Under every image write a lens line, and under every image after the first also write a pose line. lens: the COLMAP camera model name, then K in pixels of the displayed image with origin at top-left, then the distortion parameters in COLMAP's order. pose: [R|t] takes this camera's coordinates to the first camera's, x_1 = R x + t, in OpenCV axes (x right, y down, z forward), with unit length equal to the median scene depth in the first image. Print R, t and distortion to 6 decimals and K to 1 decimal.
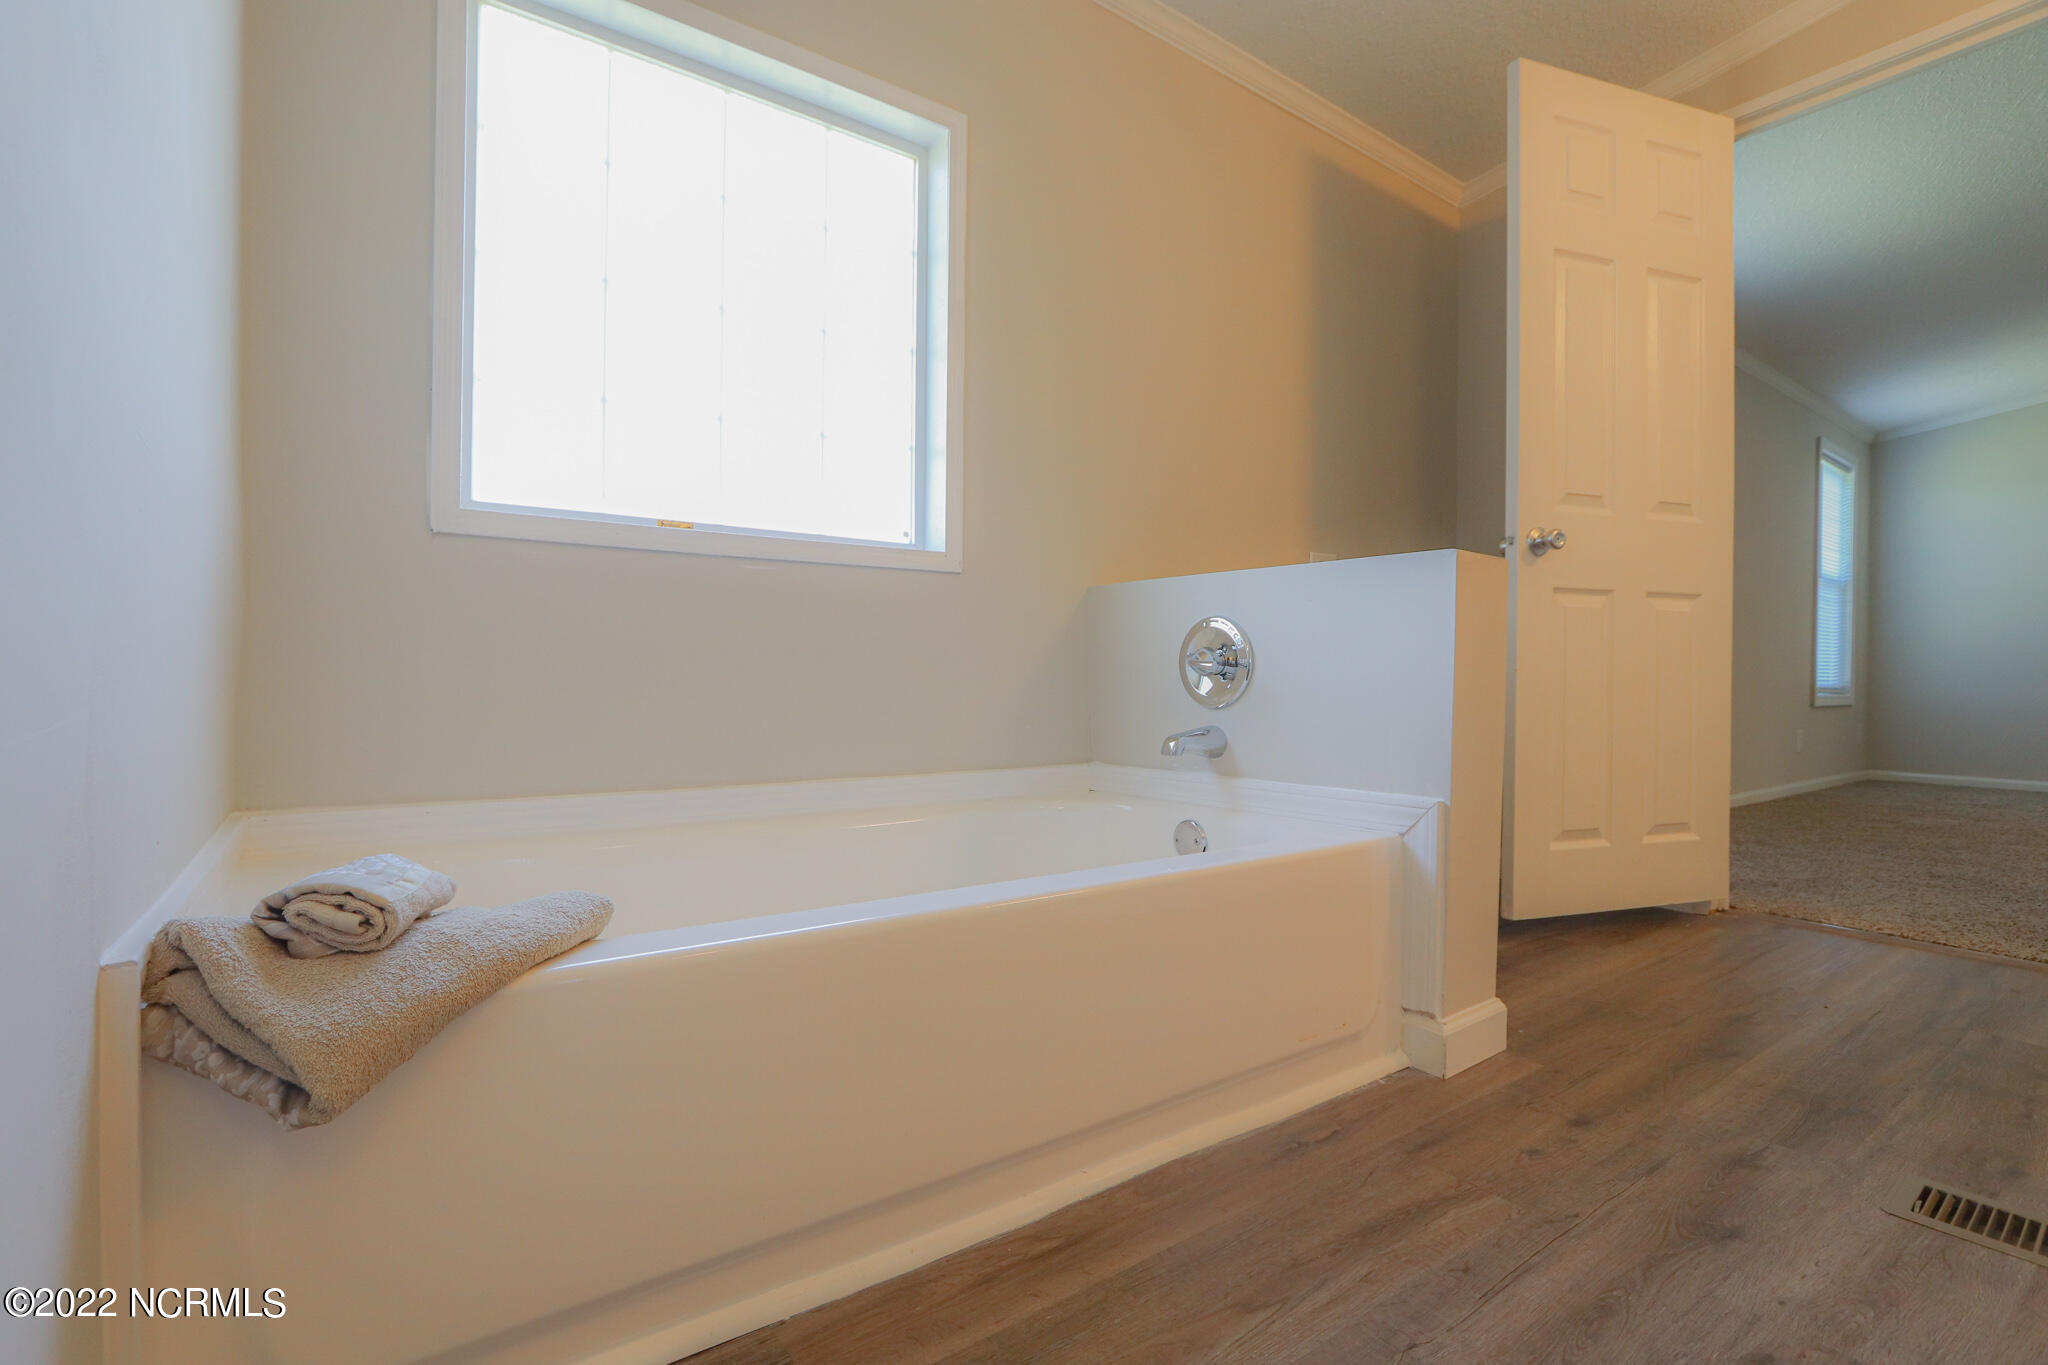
lens RADIAL K [[934.4, 0, 1000.0], [0, 934.4, 693.7], [0, 0, 1]] dist [-0.024304, 0.003569]
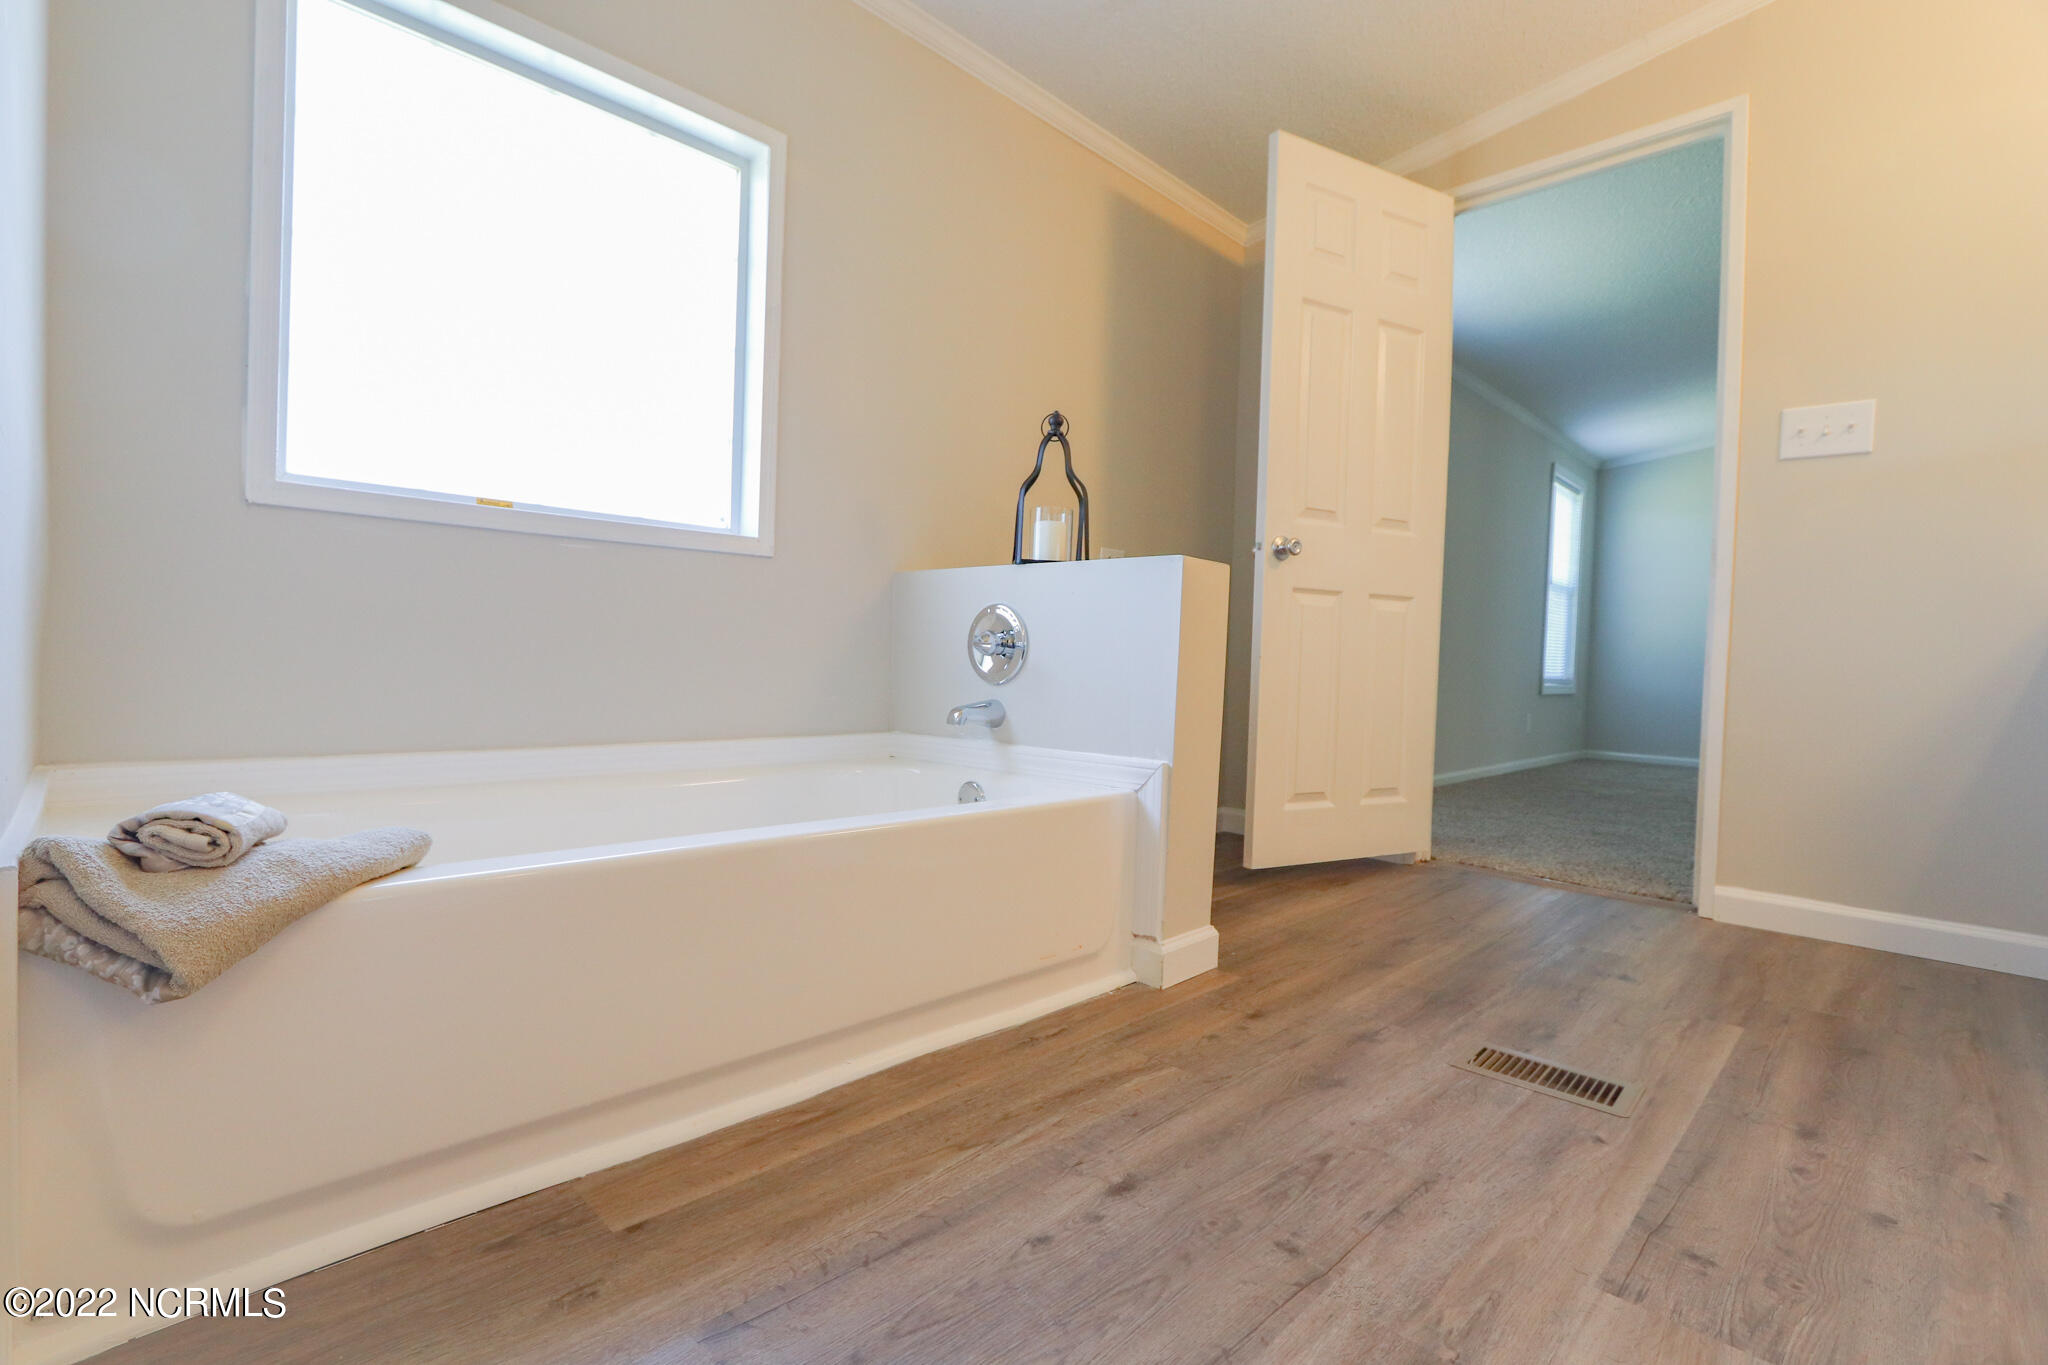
lens RADIAL K [[934.4, 0, 1001.6], [0, 934.4, 688.9], [0, 0, 1]] dist [-0.024304, 0.003569]
pose [[0.986400, 0.016583, 0.163527, 0.059966], [-0.019473, 0.999681, 0.016083, 0.003314], [-0.163208, -0.019049, 0.986408, -0.161171]]
